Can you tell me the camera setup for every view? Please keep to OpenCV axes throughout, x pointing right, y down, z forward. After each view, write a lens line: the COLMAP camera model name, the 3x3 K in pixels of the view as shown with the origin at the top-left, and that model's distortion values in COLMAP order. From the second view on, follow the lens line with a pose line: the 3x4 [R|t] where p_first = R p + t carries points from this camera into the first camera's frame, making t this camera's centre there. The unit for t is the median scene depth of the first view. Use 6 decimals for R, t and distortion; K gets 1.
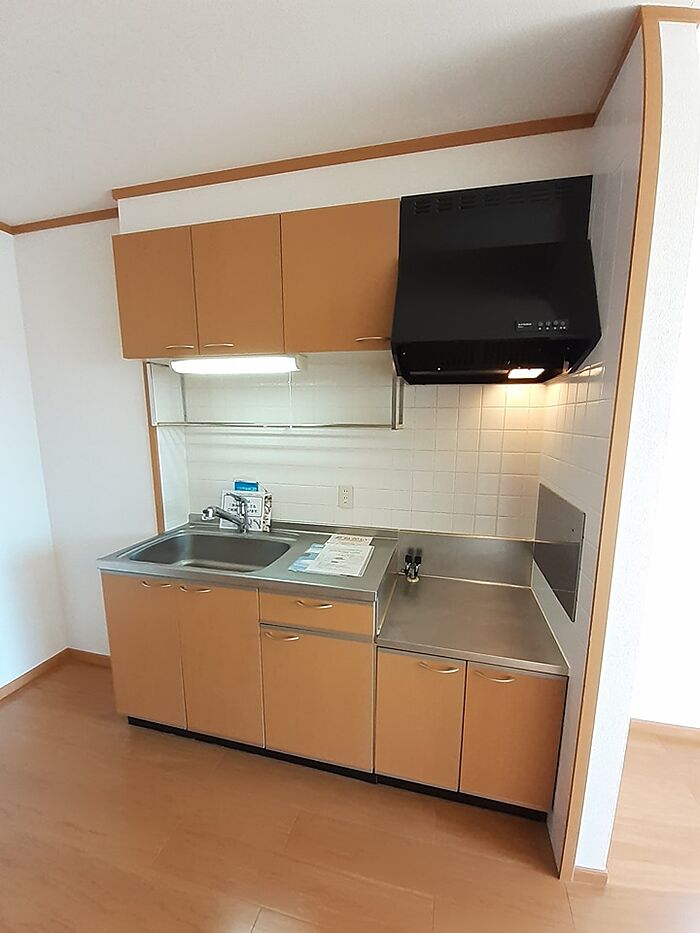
lens RADIAL K [[376.2, 0, 351.3], [0, 376.2, 471.2], [0, 0, 1]] dist [-0.000317, -0.000057]
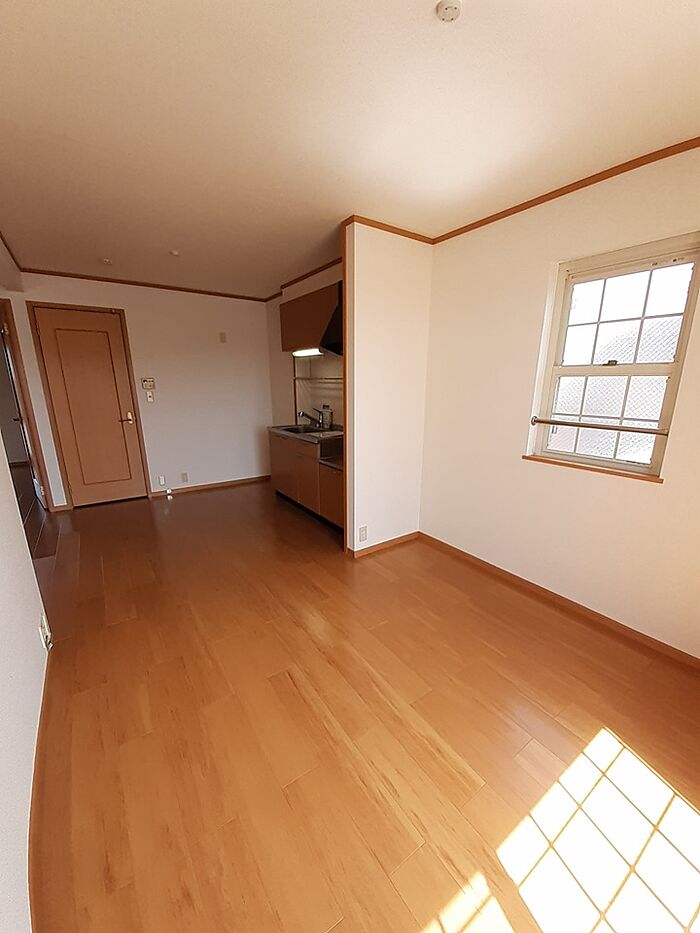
lens RADIAL K [[376.2, 0, 351.3], [0, 376.2, 471.2], [0, 0, 1]] dist [-0.000317, -0.000057]
pose [[0.757780, 0.148768, -0.635325, 1.277268], [-0.089173, 0.988138, 0.125023, 0.121577], [0.646389, -0.038087, 0.762057, -0.580098]]
